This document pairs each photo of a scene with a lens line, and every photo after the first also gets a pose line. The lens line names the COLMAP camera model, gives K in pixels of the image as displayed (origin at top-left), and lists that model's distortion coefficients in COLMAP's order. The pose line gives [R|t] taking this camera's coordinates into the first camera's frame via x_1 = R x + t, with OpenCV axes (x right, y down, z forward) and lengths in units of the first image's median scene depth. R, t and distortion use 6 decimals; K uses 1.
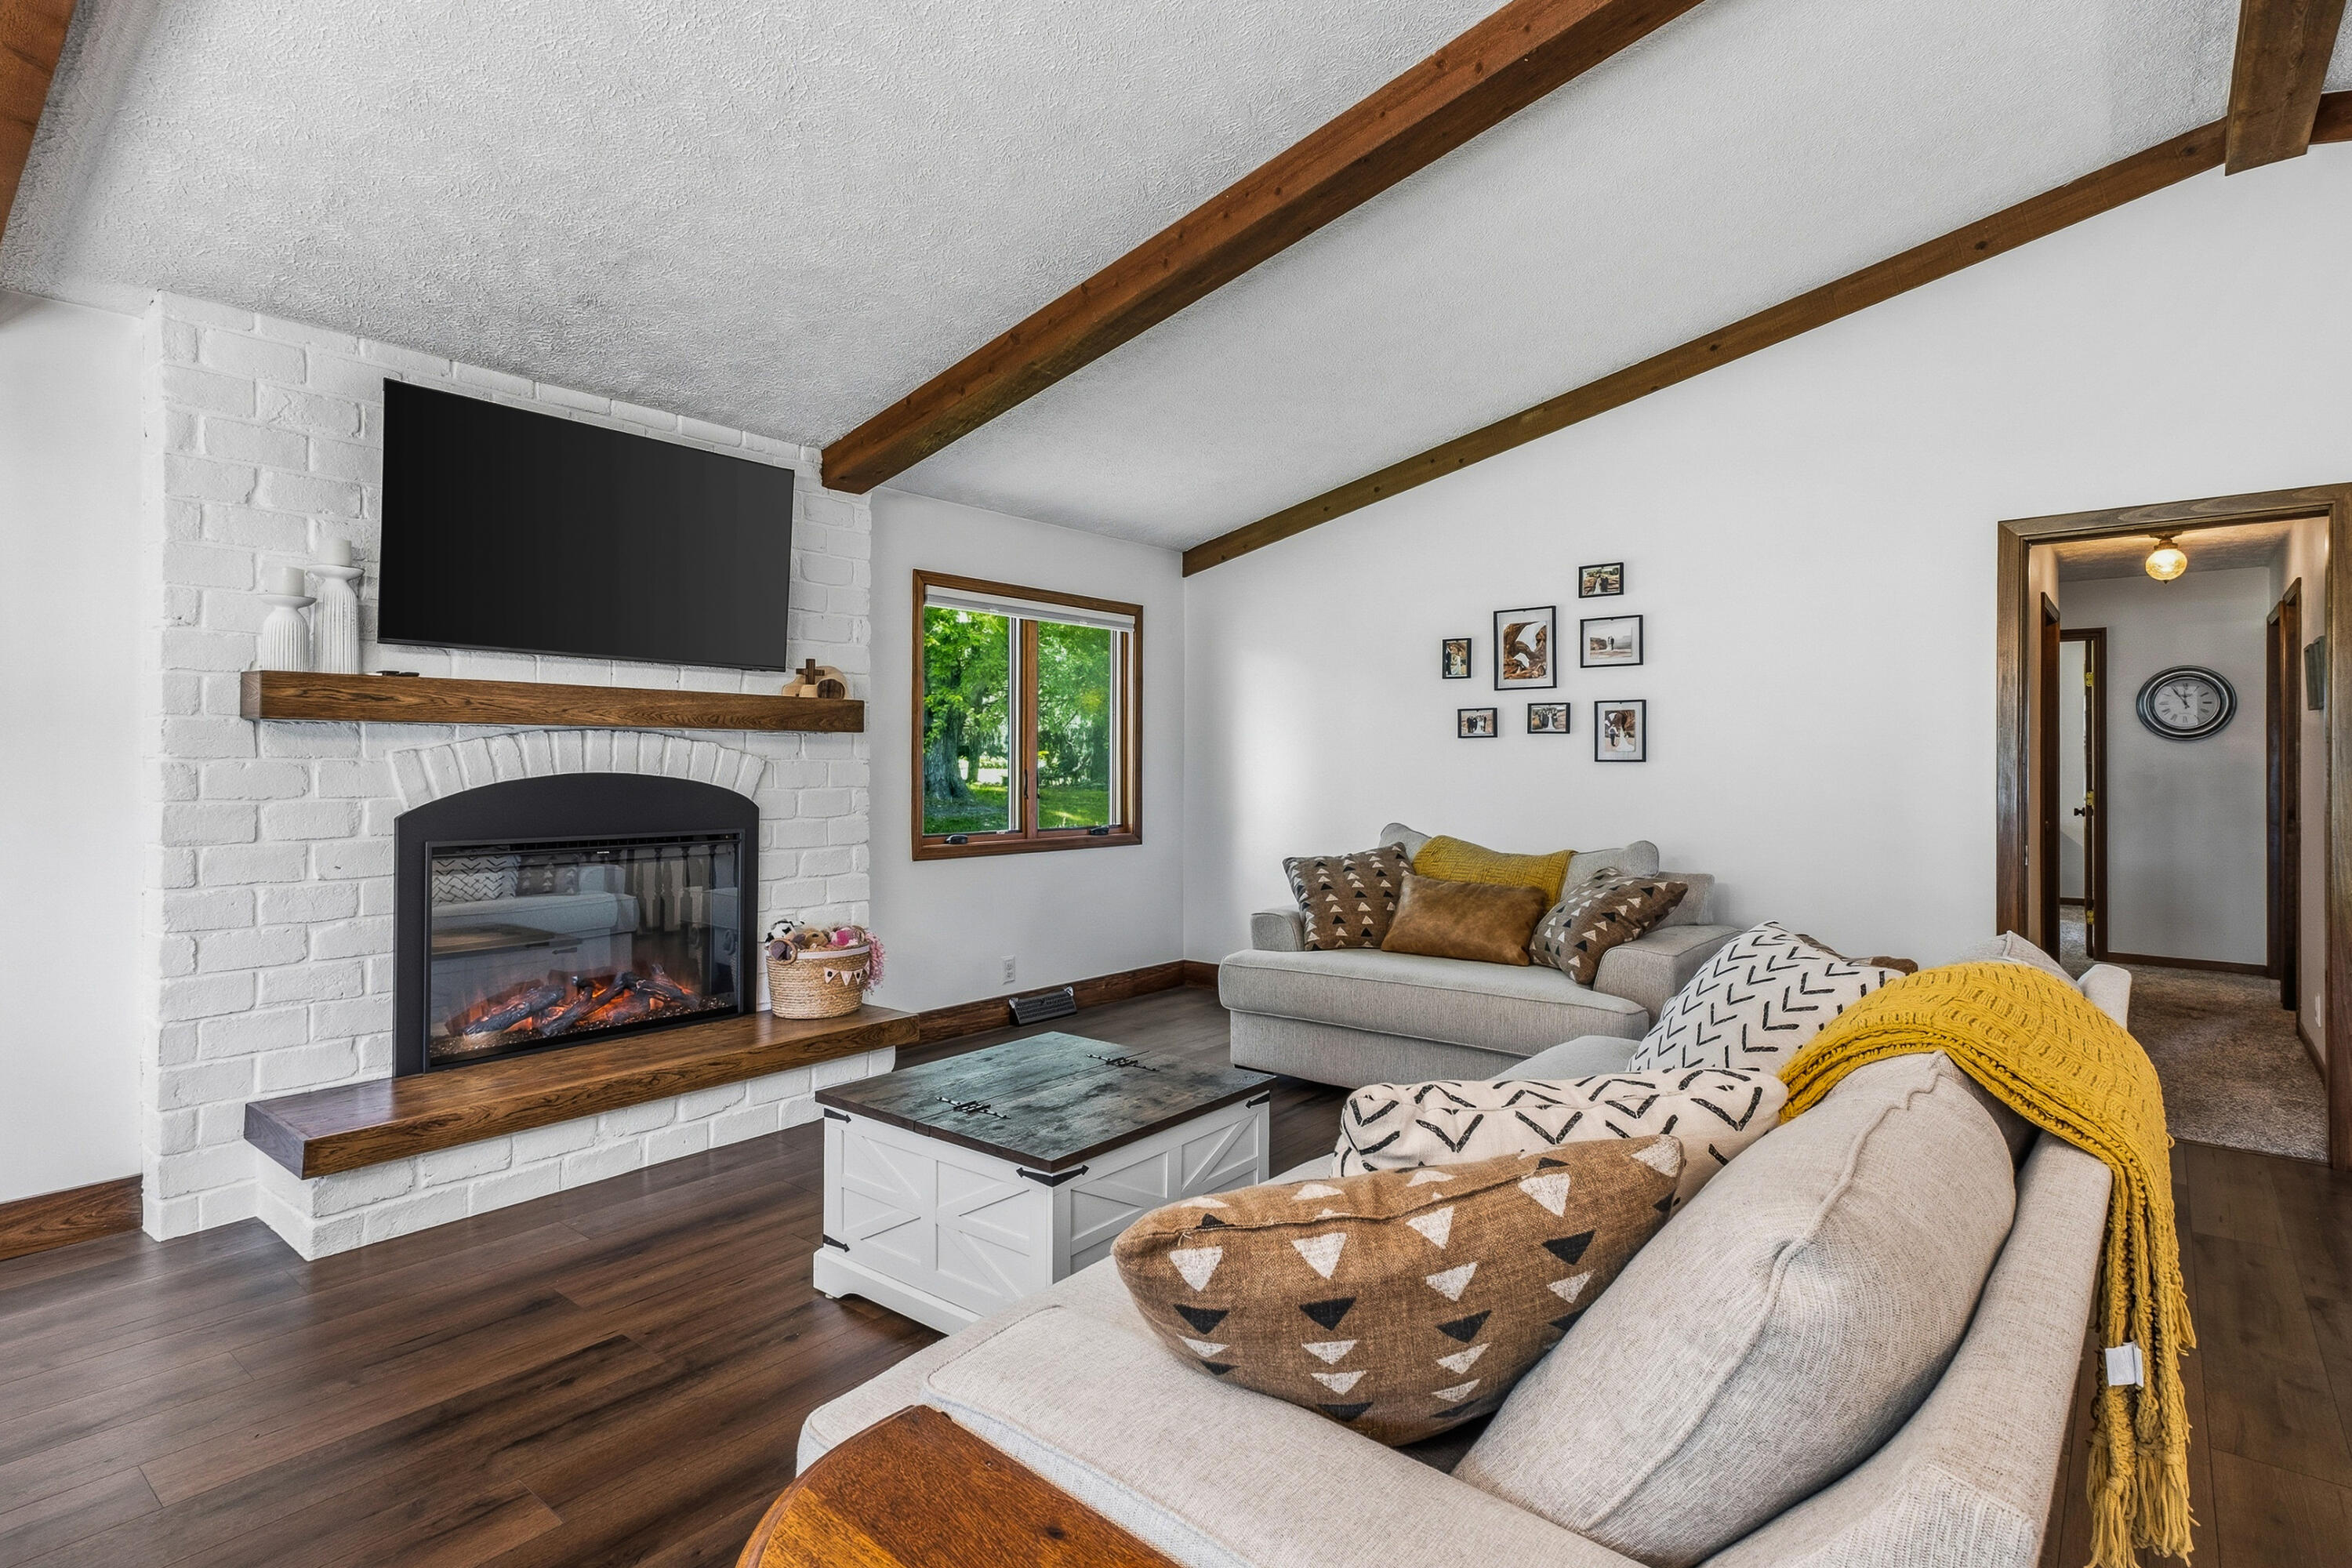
lens RADIAL K [[1165.7, 0, 1174.3], [0, 1165.7, 775.0], [0, 0, 1]] dist [0.017091, 0.000390]
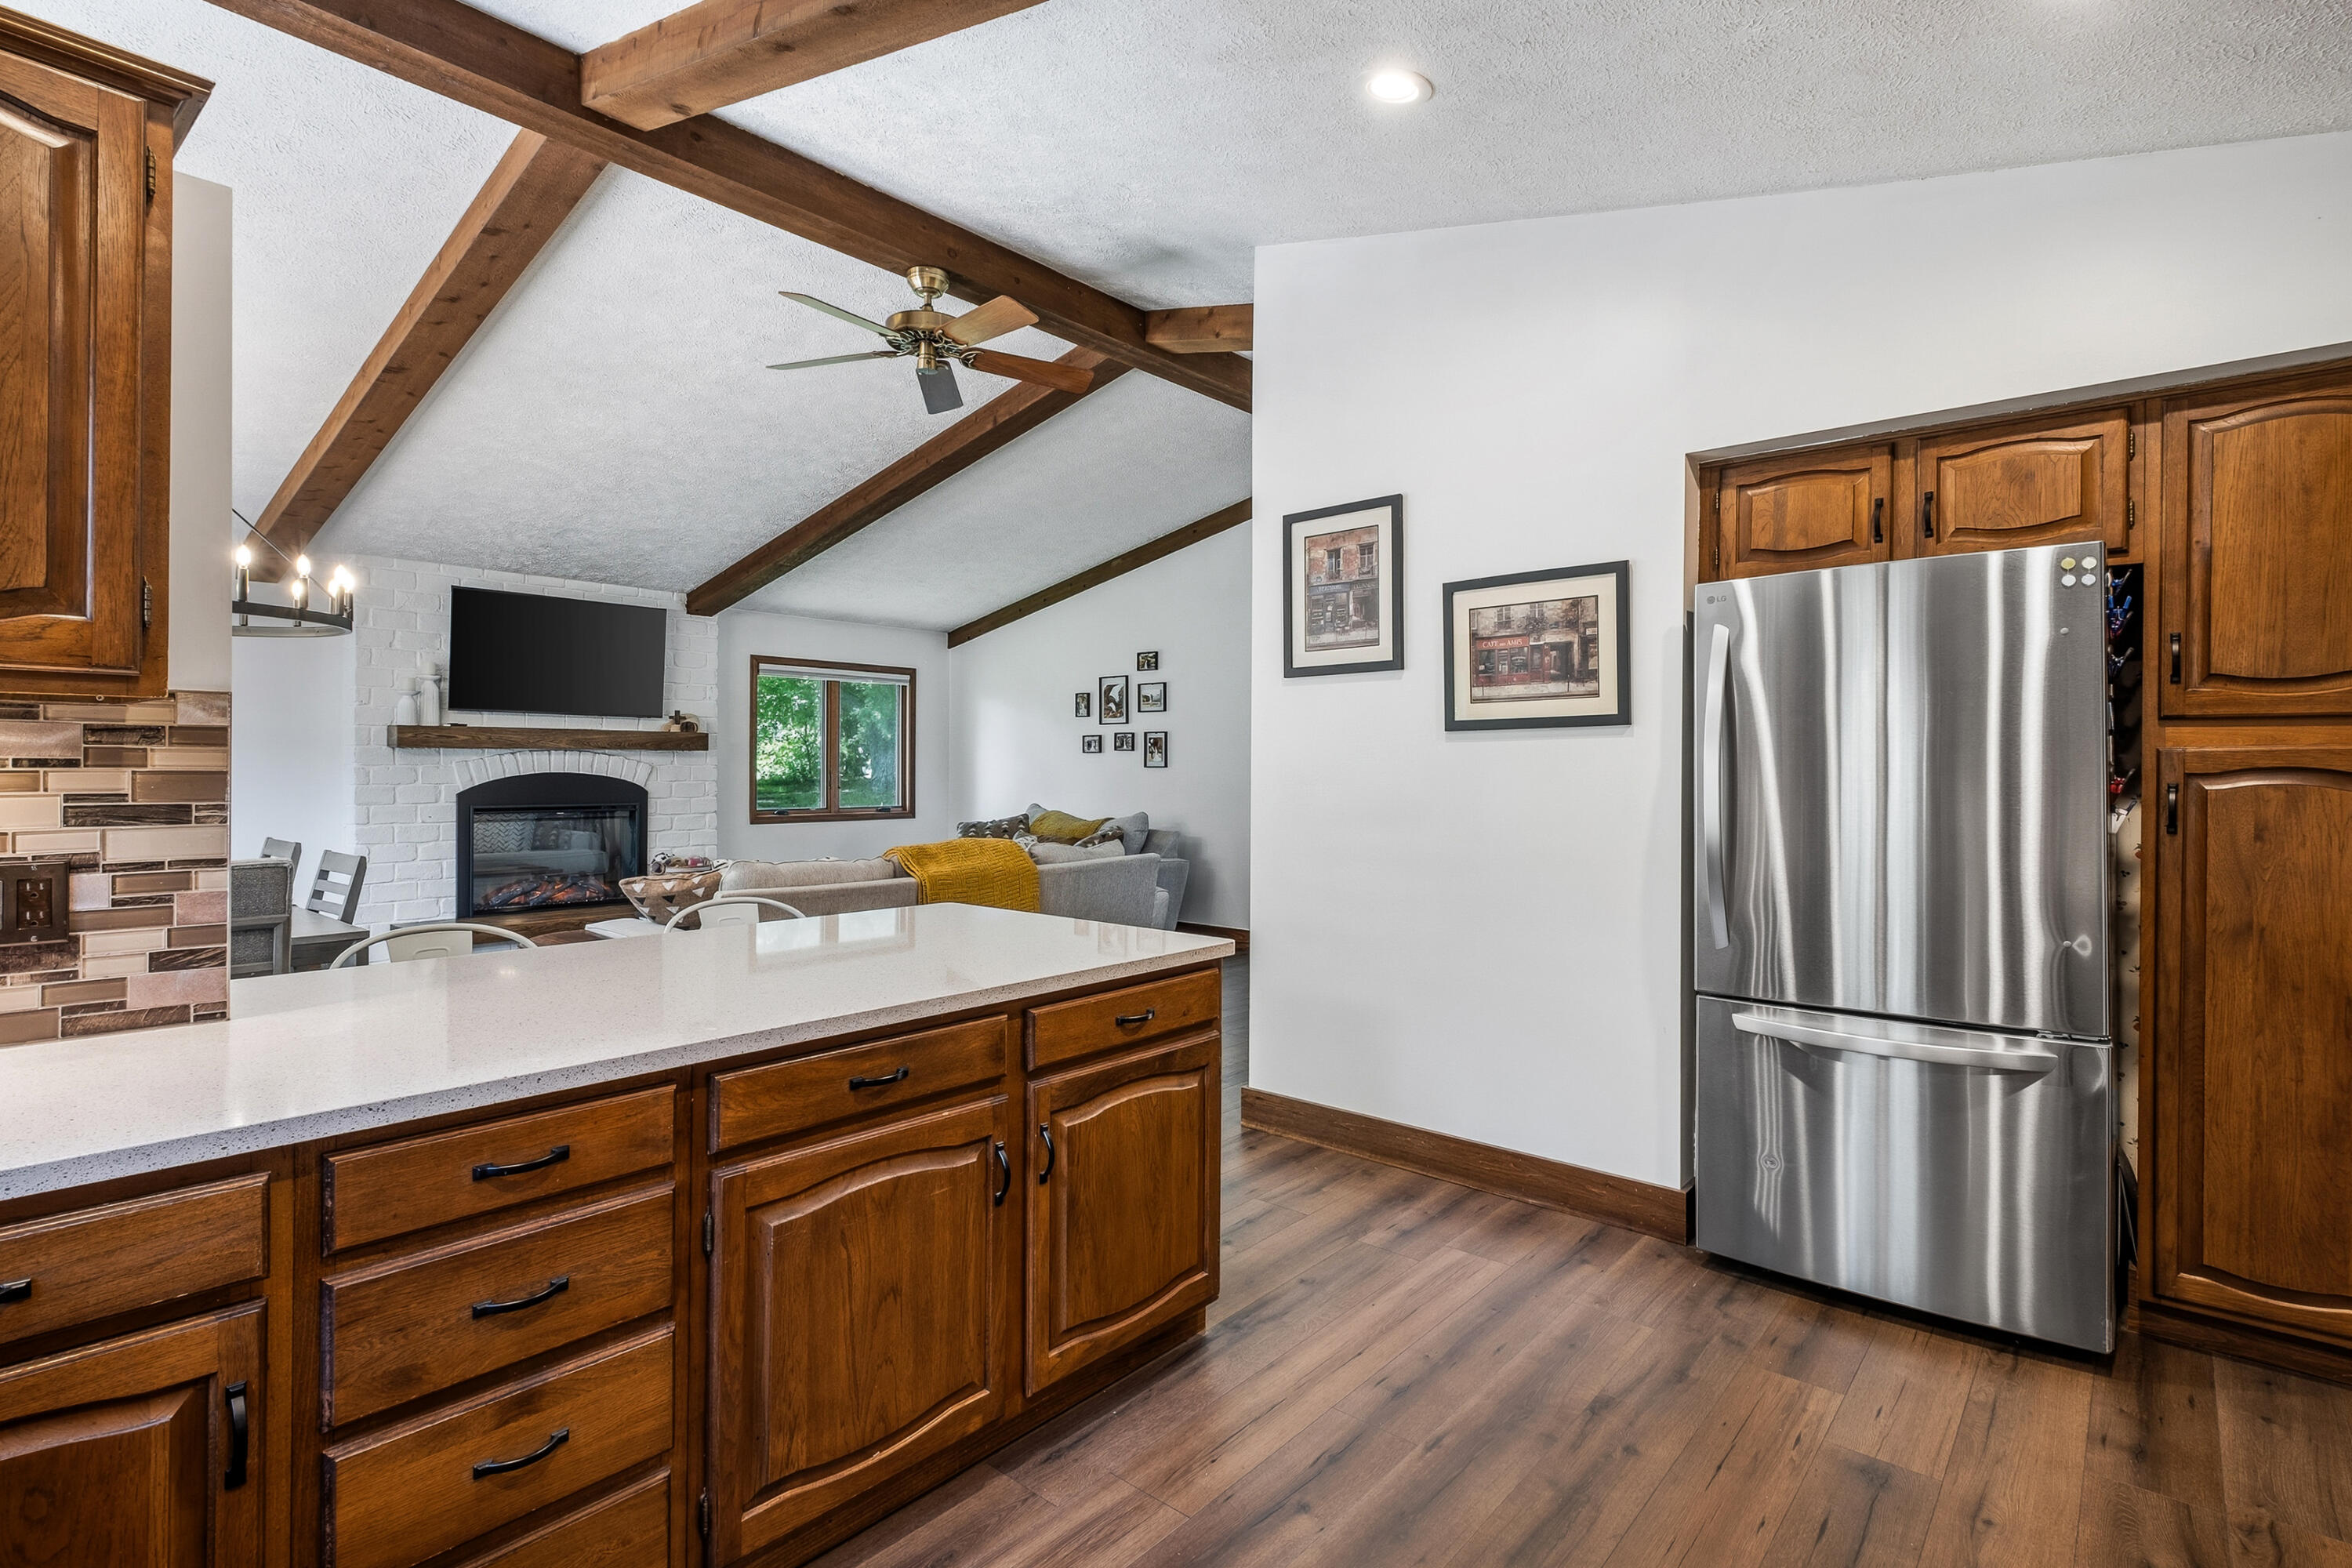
lens RADIAL K [[1132.7, 0, 1170.8], [0, 1132.7, 782.5], [0, 0, 1]] dist [-0.001598, -0.000850]
pose [[0.999664, 0.002028, -0.025843, 0.494684], [-0.001908, 0.999987, 0.004664, 0.003582], [0.025852, -0.004614, 0.999655, -0.735383]]
